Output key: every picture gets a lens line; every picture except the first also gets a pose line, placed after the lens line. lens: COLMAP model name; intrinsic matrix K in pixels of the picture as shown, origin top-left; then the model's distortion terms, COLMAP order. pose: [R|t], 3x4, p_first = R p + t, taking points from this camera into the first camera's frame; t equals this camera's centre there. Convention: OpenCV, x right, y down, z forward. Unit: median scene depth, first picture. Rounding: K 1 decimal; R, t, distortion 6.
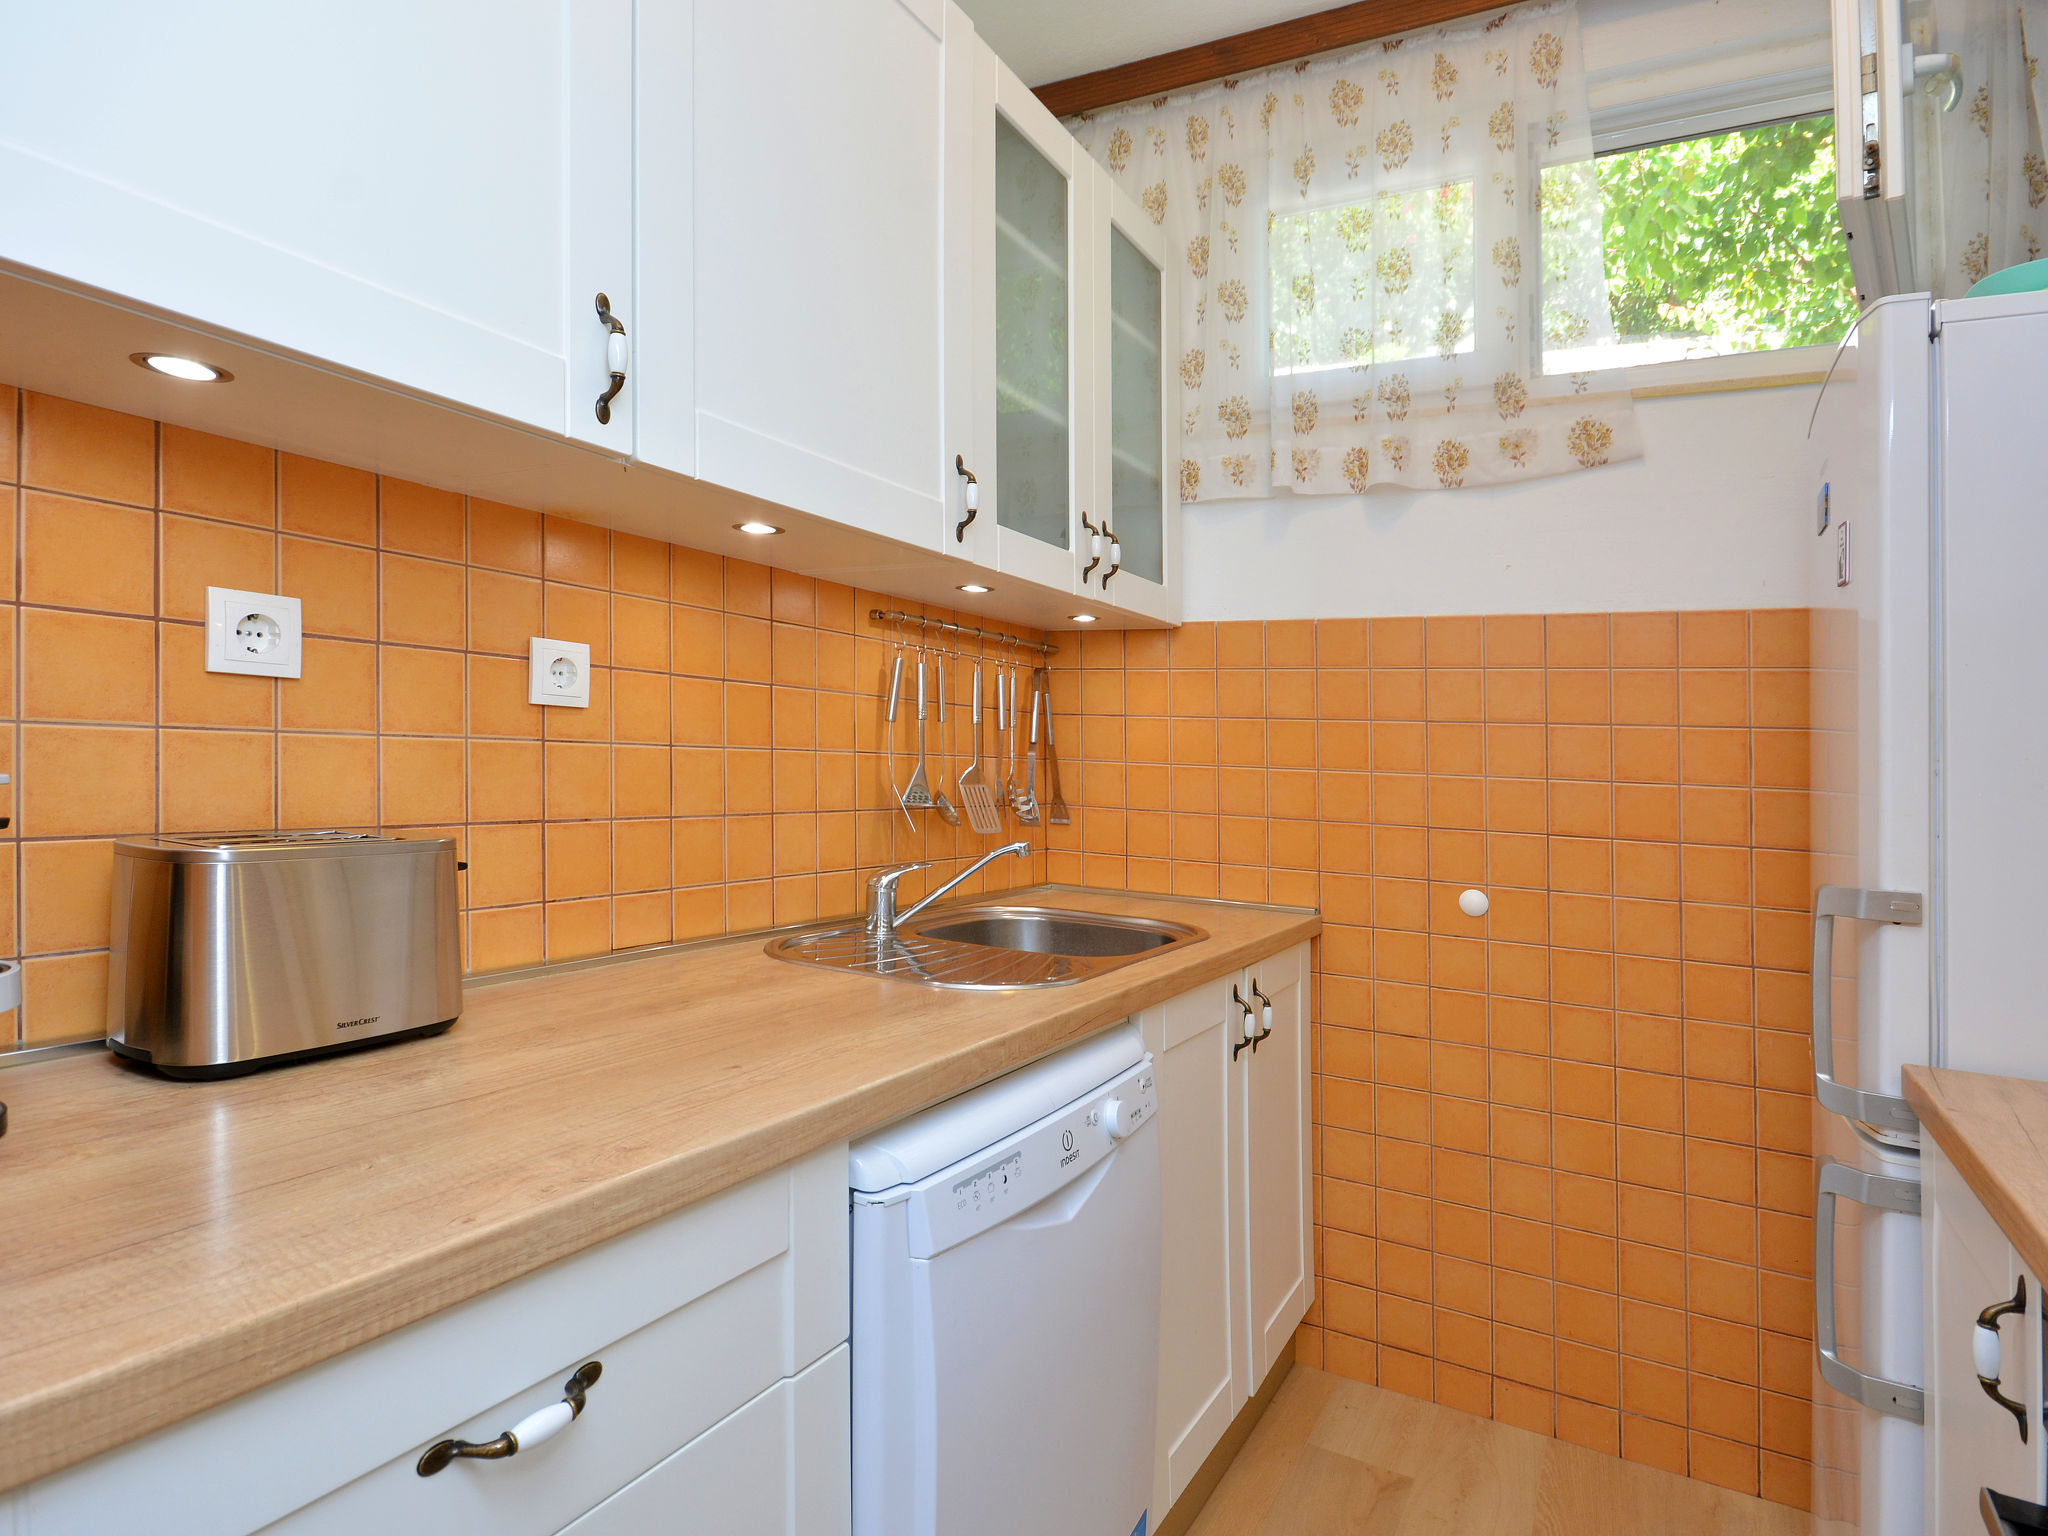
lens RADIAL K [[1067.4, 0, 1024.0], [0, 1067.4, 768.0], [0, 0, 1]] dist [0.004469, 0.002191]
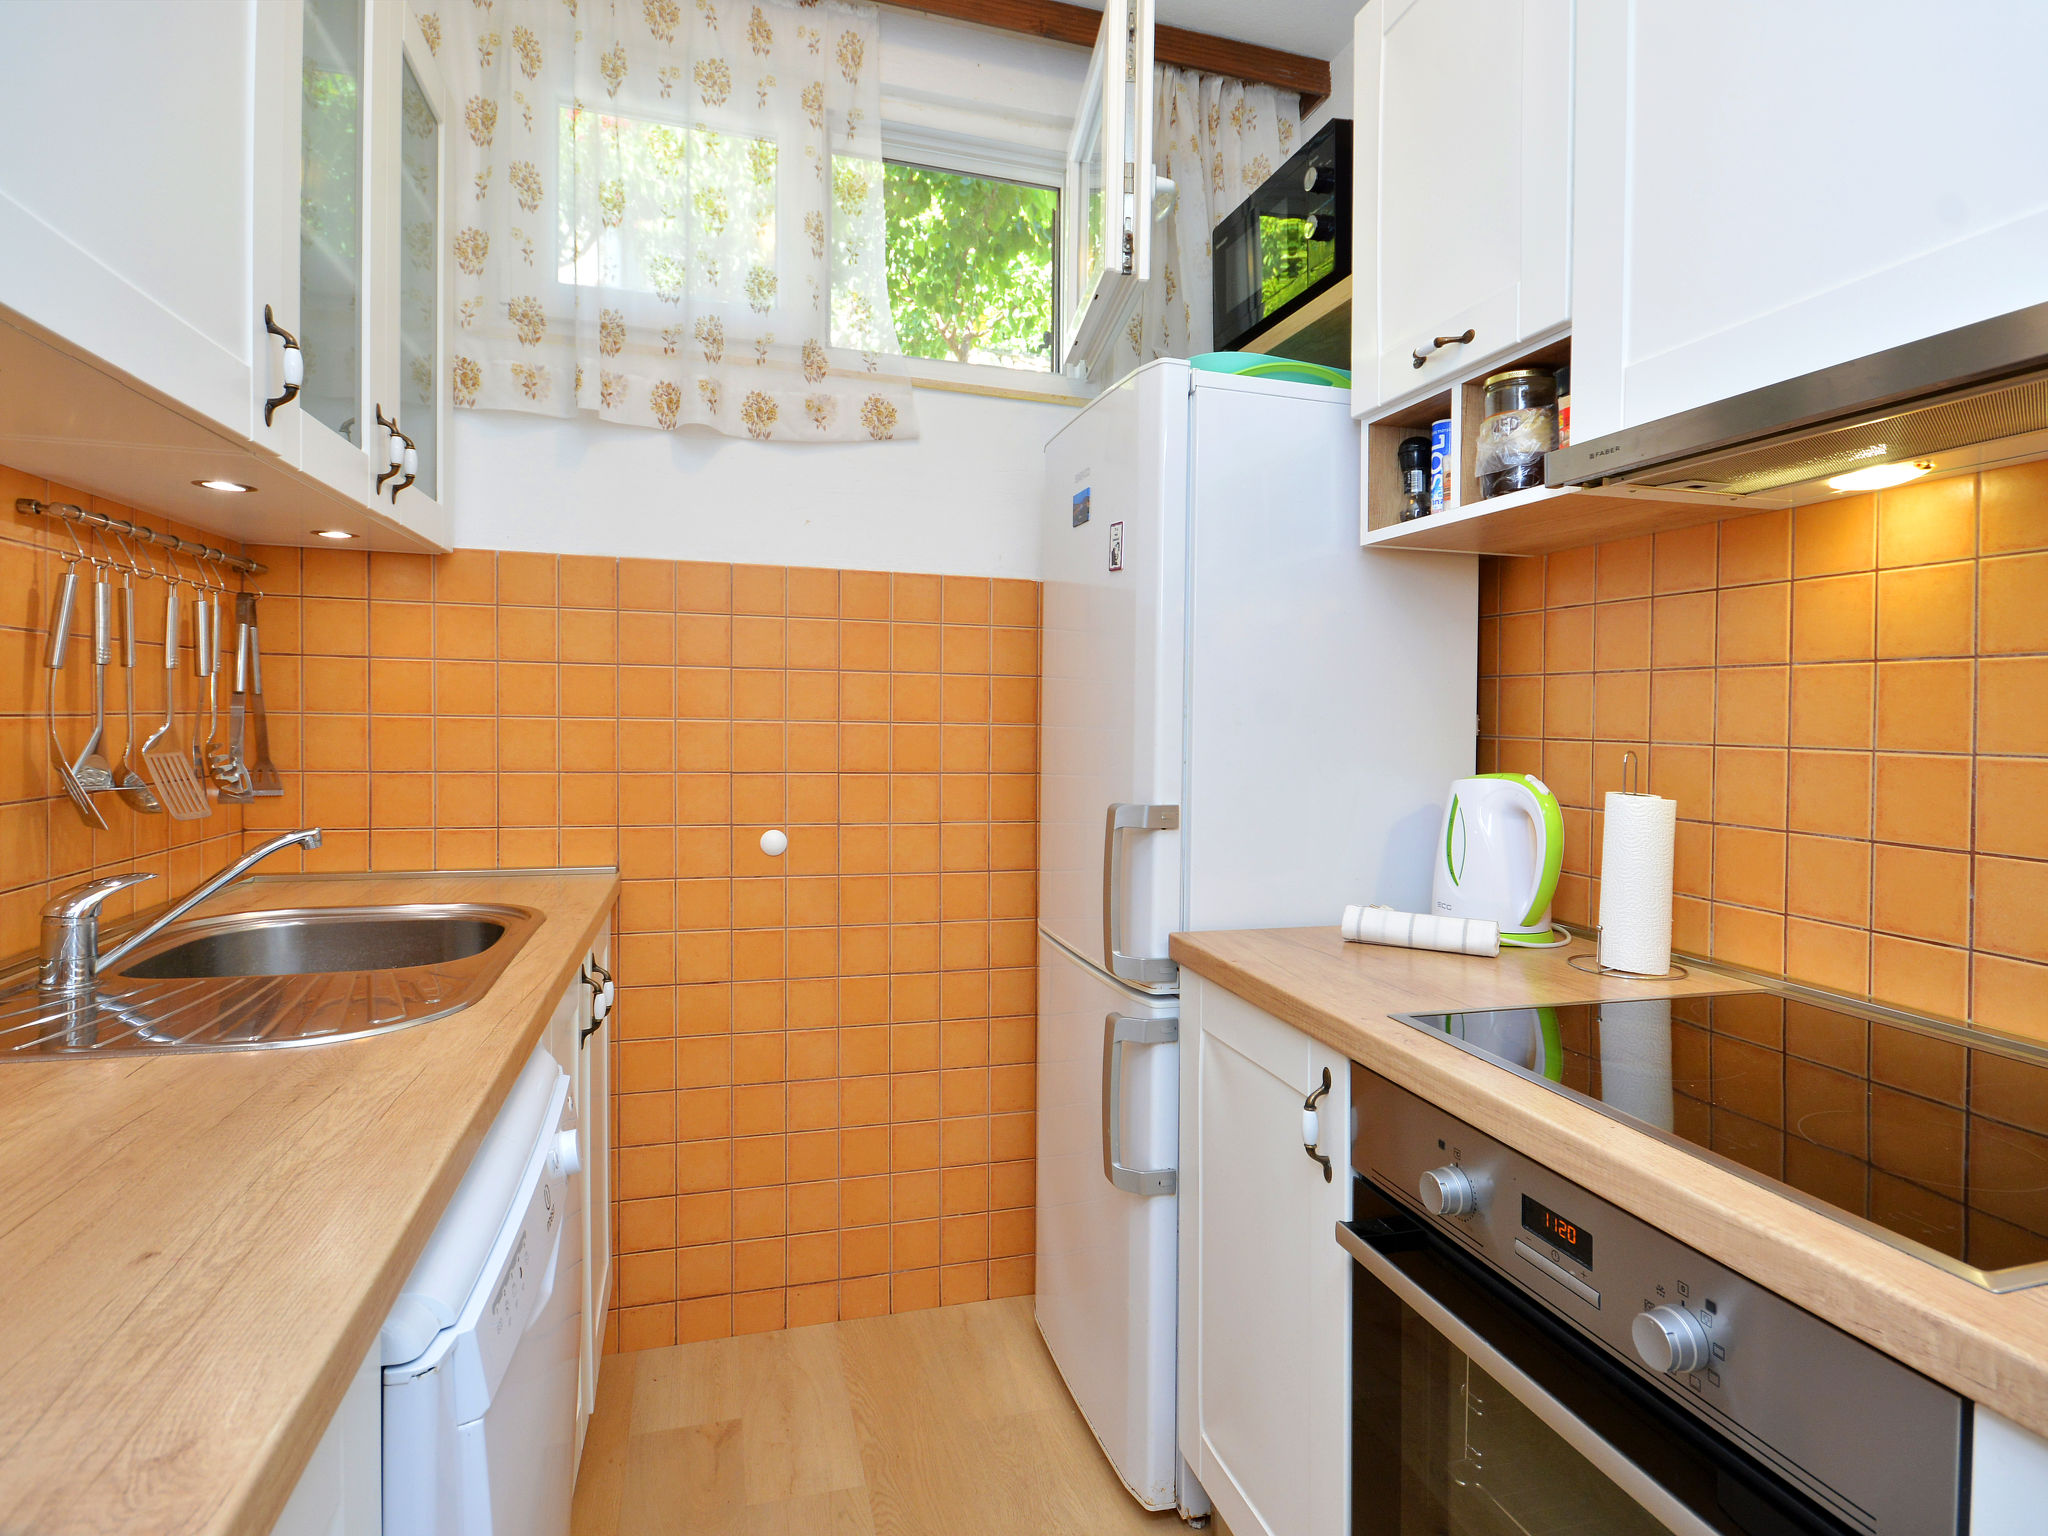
lens RADIAL K [[1078.9, 0, 1029.3], [0, 1078.9, 717.2], [0, 0, 1]] dist [0.005503, 0.000056]
pose [[0.730024, -0.026039, 0.682925, -0.119513], [0.017426, 0.999658, 0.019488, -0.012643], [-0.683199, -0.002326, 0.730228, 0.070610]]
